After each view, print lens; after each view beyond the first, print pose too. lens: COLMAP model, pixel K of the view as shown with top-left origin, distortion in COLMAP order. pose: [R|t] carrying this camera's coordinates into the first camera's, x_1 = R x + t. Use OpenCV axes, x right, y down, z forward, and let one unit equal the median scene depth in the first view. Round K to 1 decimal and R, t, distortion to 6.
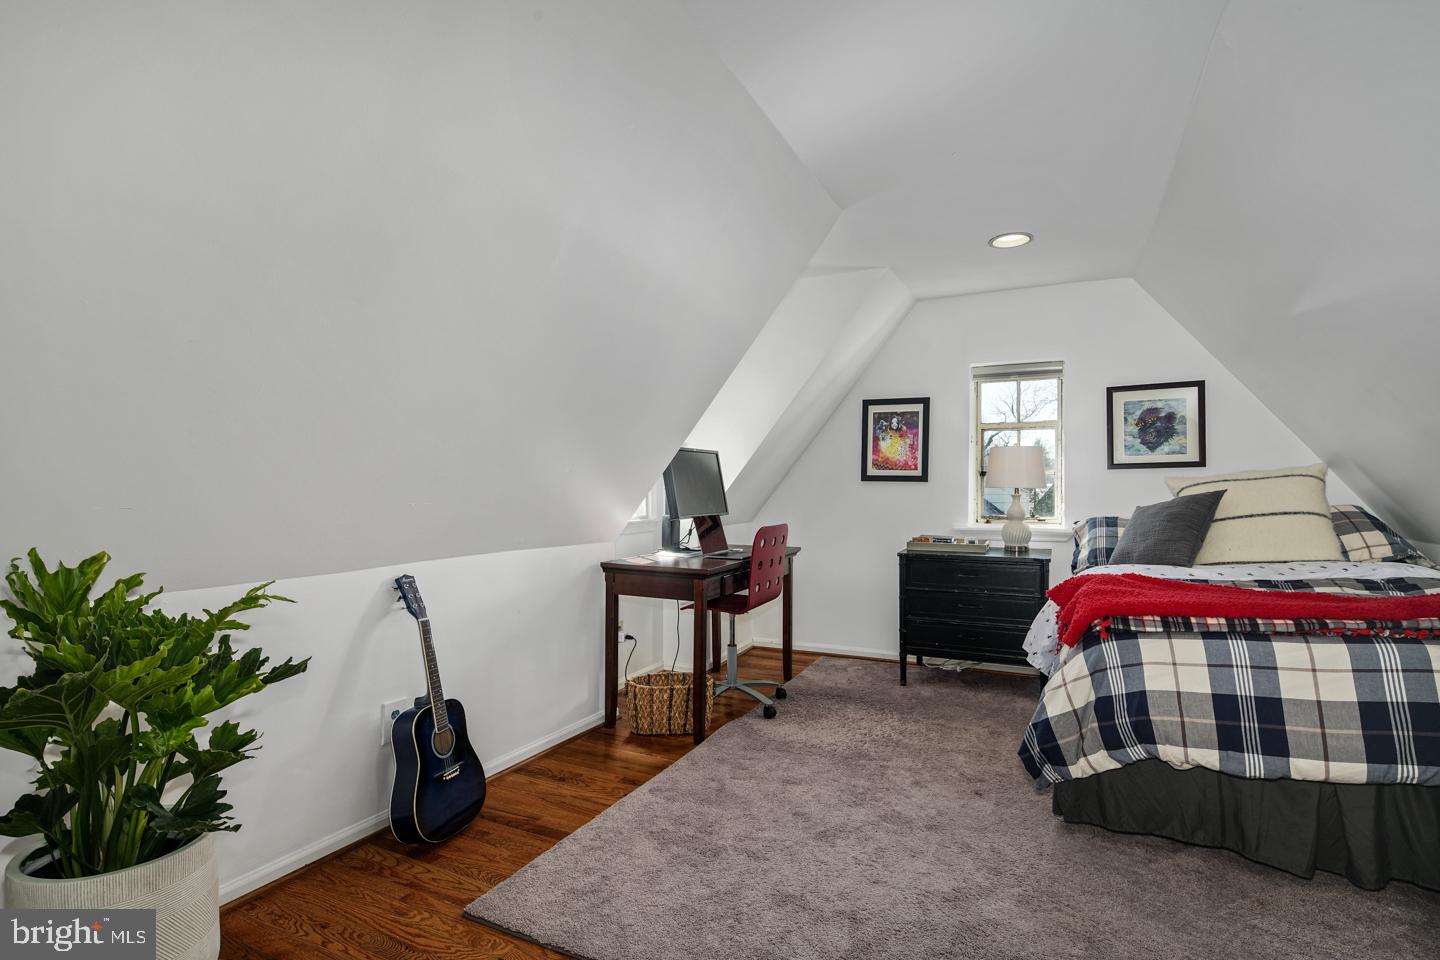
lens RADIAL K [[699.4, 0, 729.2], [0, 699.4, 473.2], [0, 0, 1]] dist [0.000956, -0.000201]
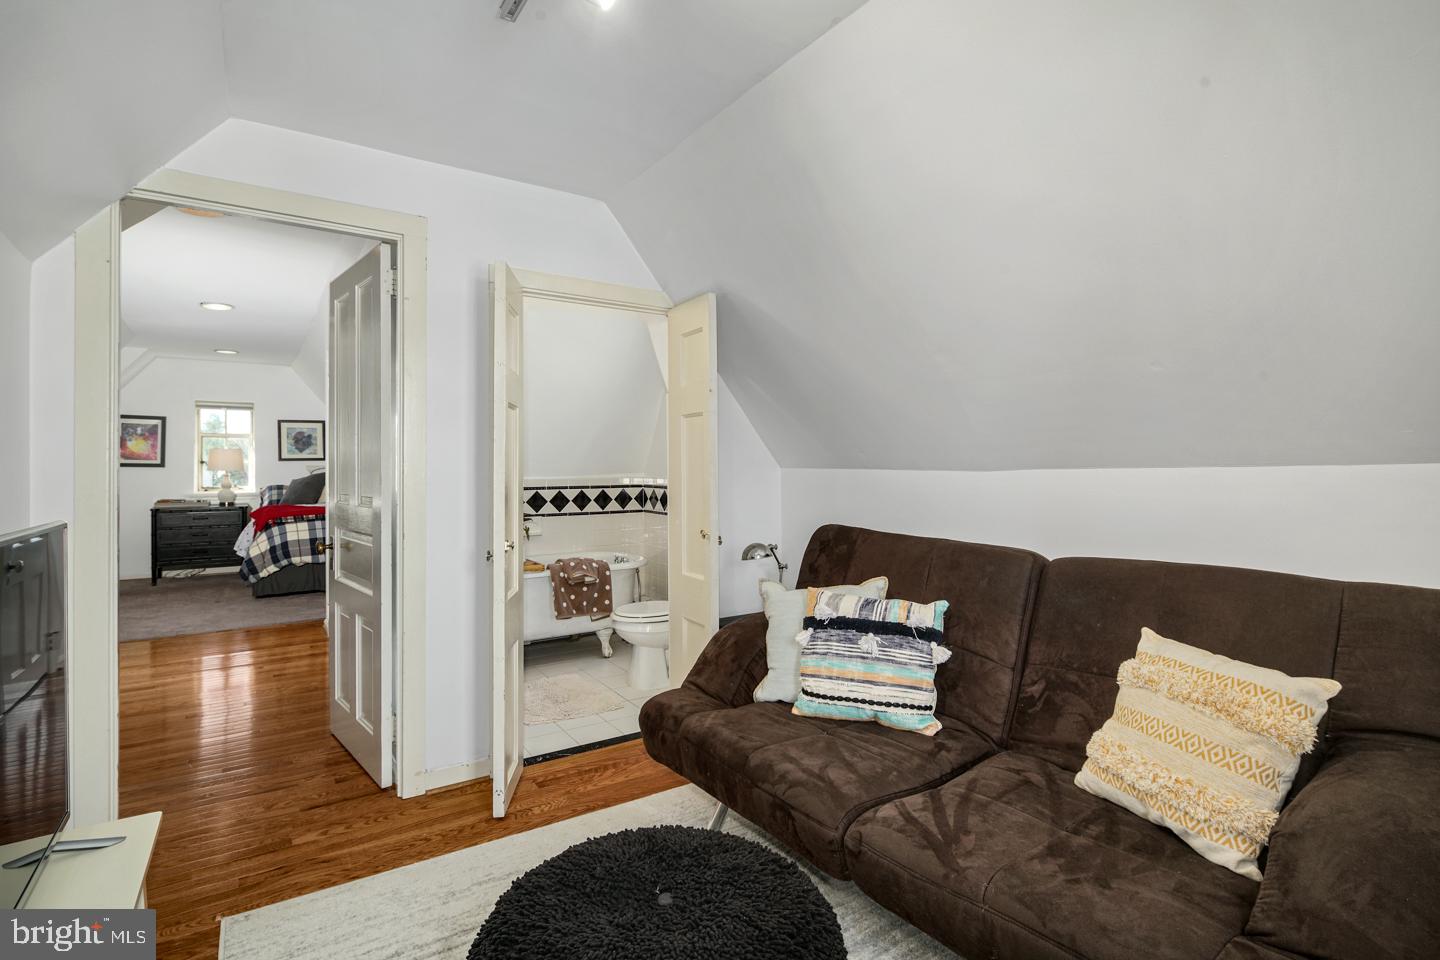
lens RADIAL K [[699.4, 0, 729.2], [0, 699.4, 473.2], [0, 0, 1]] dist [0.000956, -0.000201]
pose [[0.494697, -0.012832, 0.868971, -0.595325], [-0.017798, 0.999532, 0.024892, -0.046524], [-0.868883, -0.027780, 0.494237, -1.179867]]
